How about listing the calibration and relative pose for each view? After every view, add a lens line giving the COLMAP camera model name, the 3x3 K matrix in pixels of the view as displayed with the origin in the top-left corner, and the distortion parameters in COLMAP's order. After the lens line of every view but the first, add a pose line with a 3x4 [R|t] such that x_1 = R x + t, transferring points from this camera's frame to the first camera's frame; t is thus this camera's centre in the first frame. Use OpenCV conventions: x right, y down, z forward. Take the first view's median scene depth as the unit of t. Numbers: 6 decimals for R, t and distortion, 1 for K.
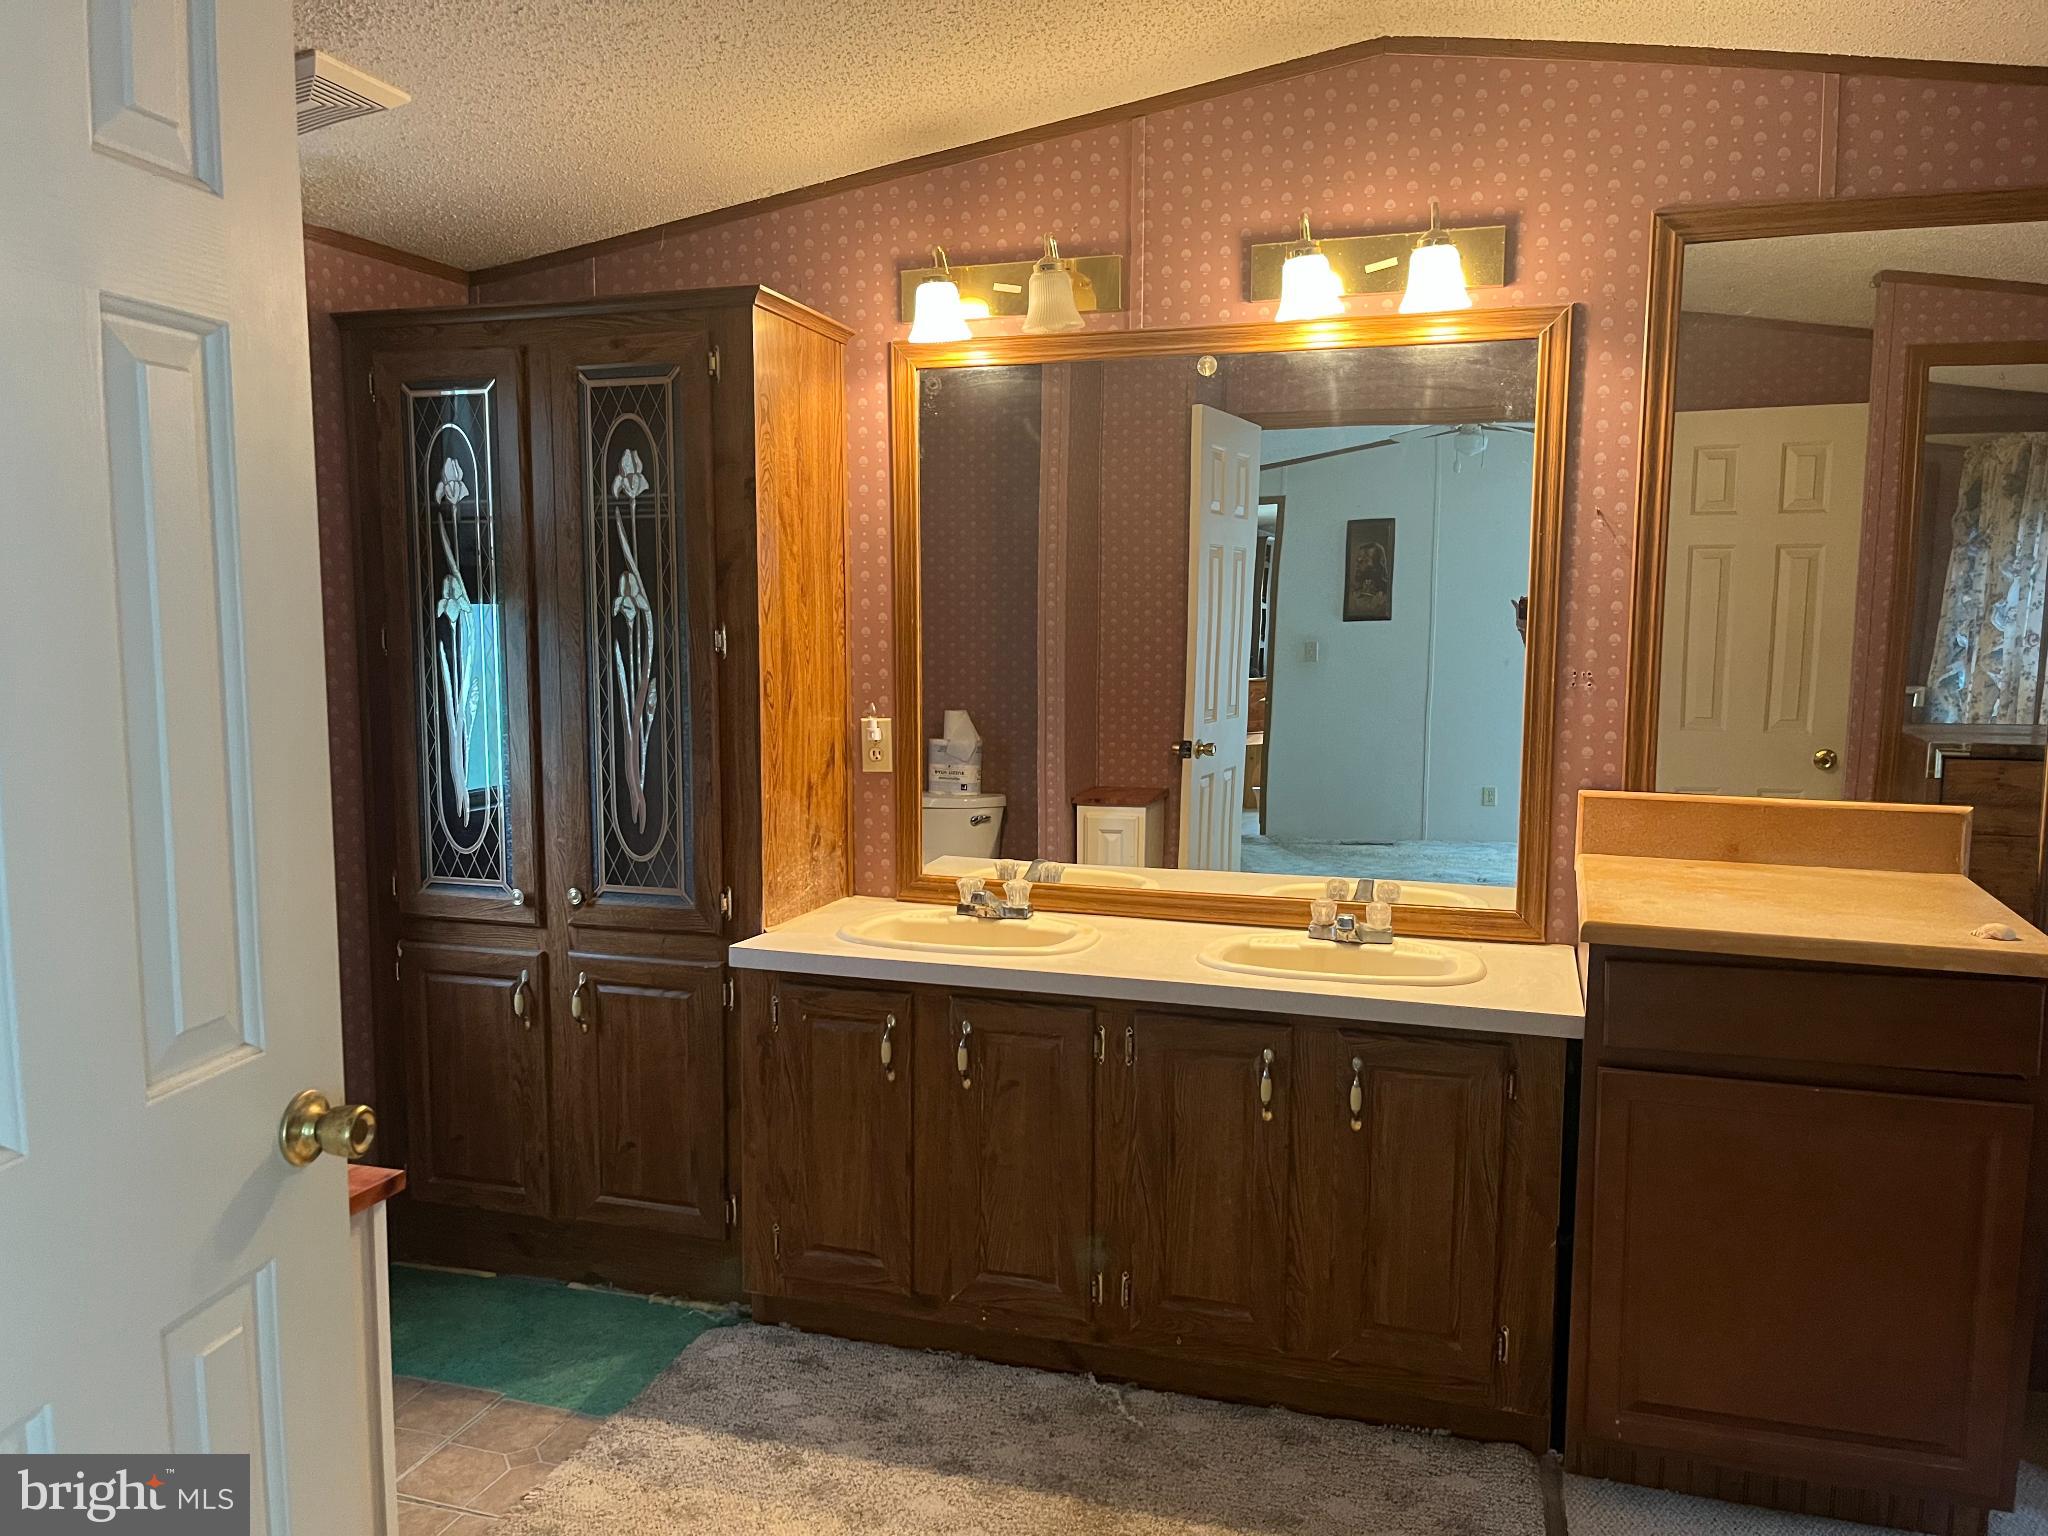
lens RADIAL K [[1548.9, 0, 1014.3], [0, 1548.9, 773.5], [0, 0, 1]] dist [0.057385, -0.067891]
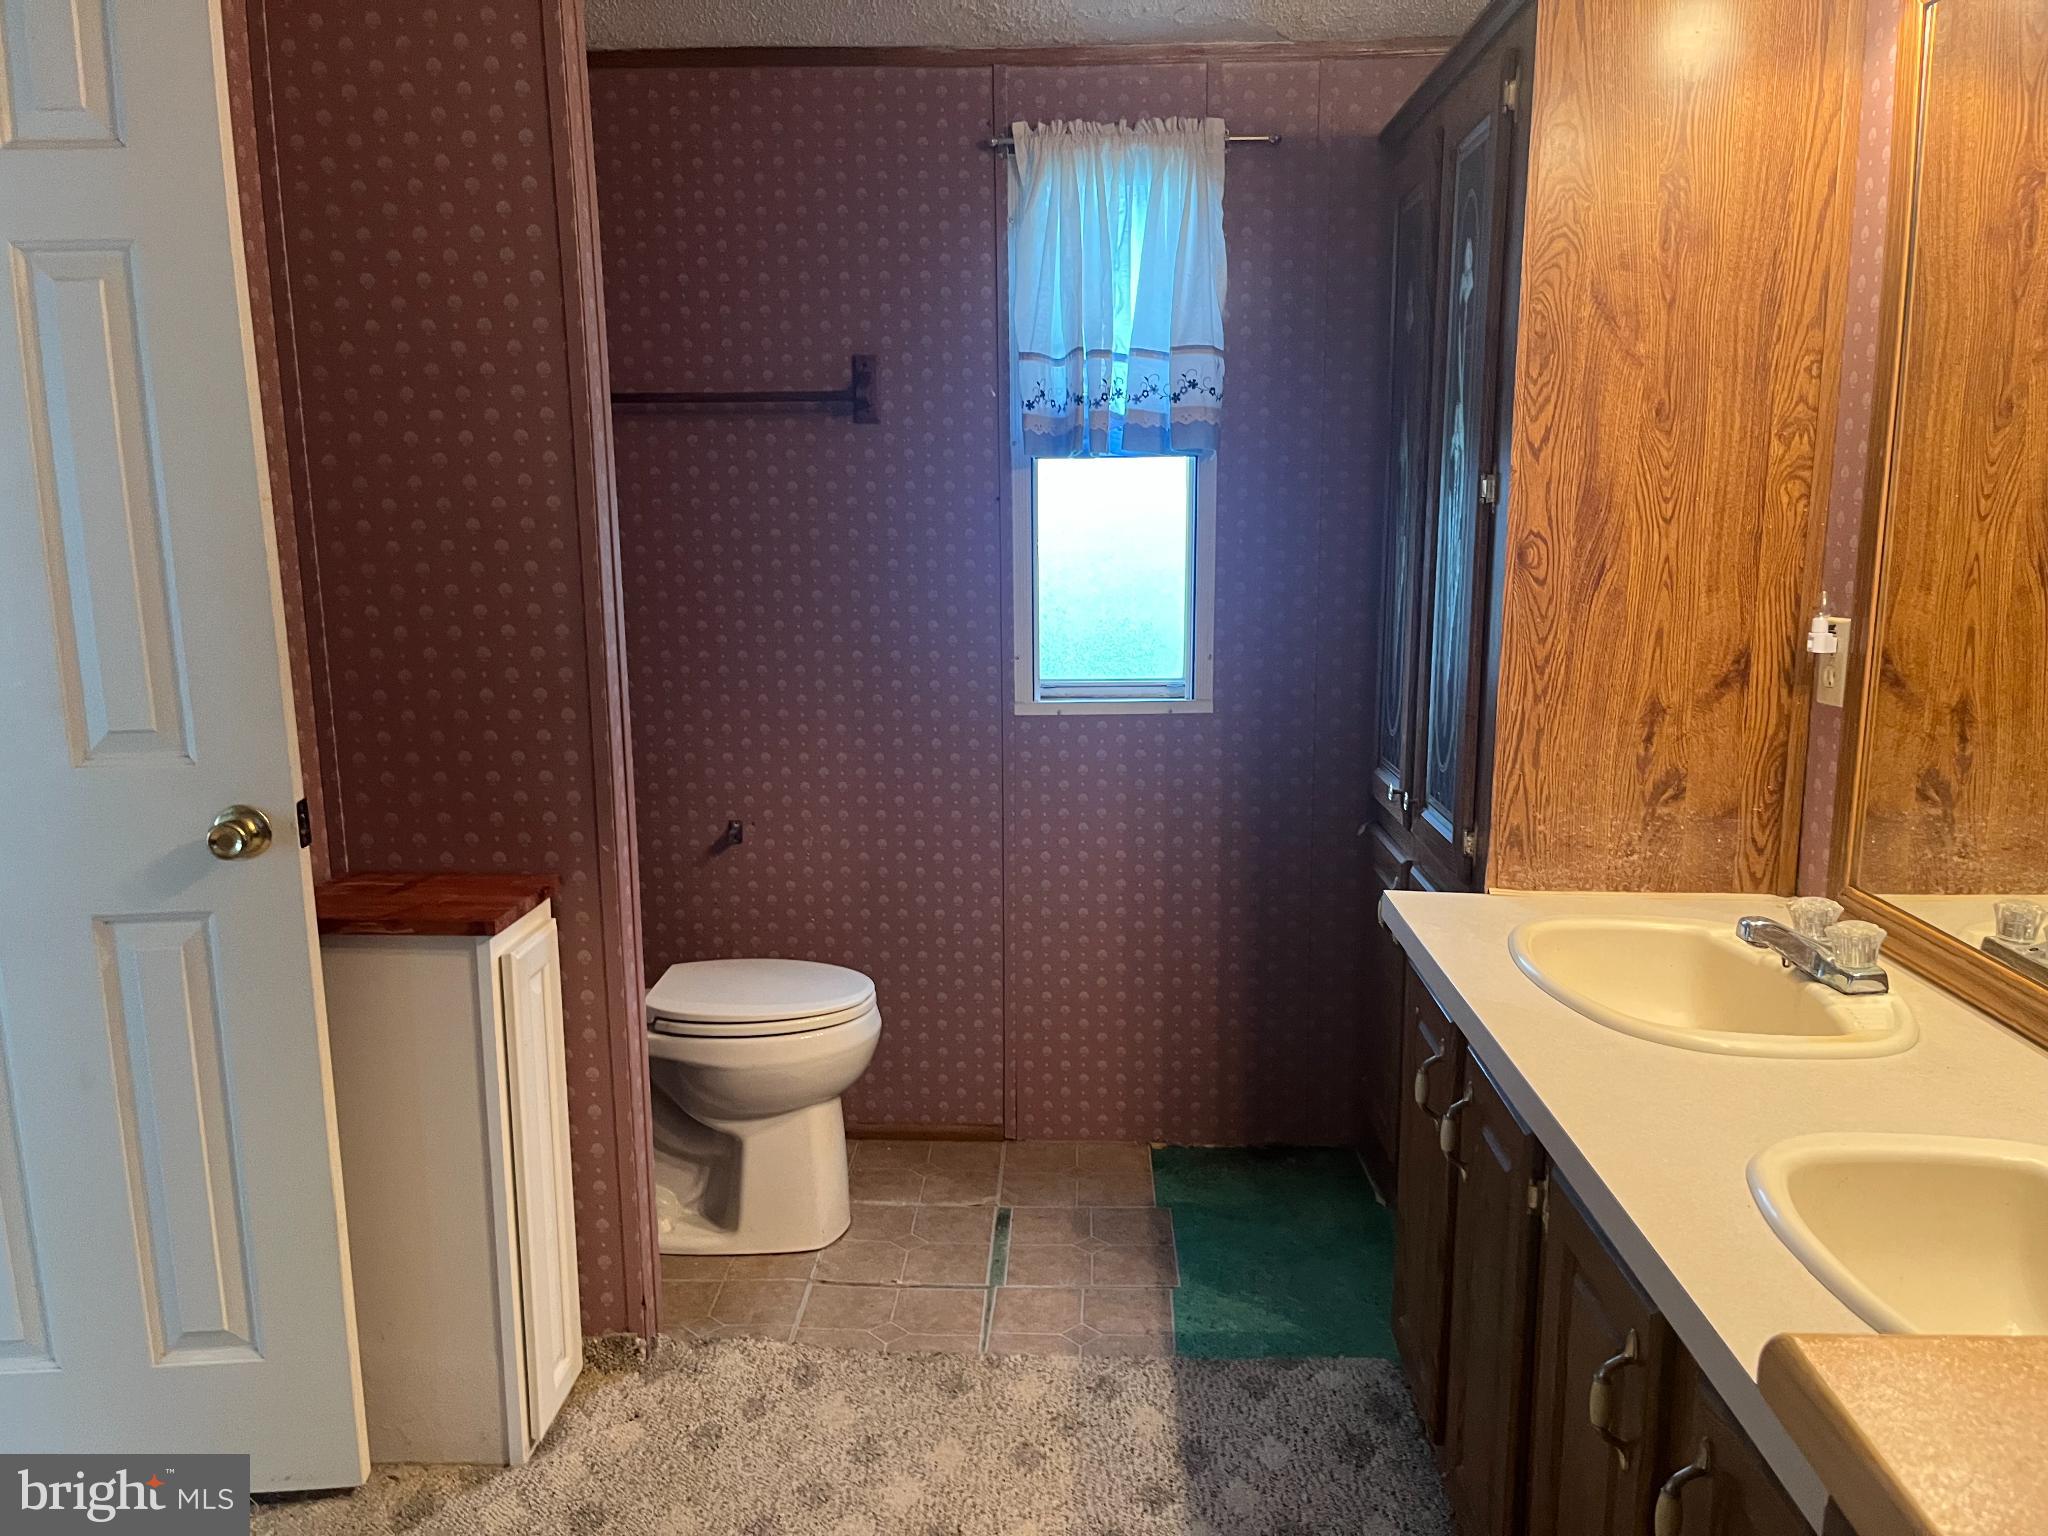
lens RADIAL K [[1548.9, 0, 1020.4], [0, 1548.9, 776.1], [0, 0, 1]] dist [0.057385, -0.067891]
pose [[0.269435, 0.165381, -0.948712, 0.484338], [-0.095023, 0.984902, 0.144703, -0.038189], [0.958319, 0.051161, 0.281082, 0.602614]]
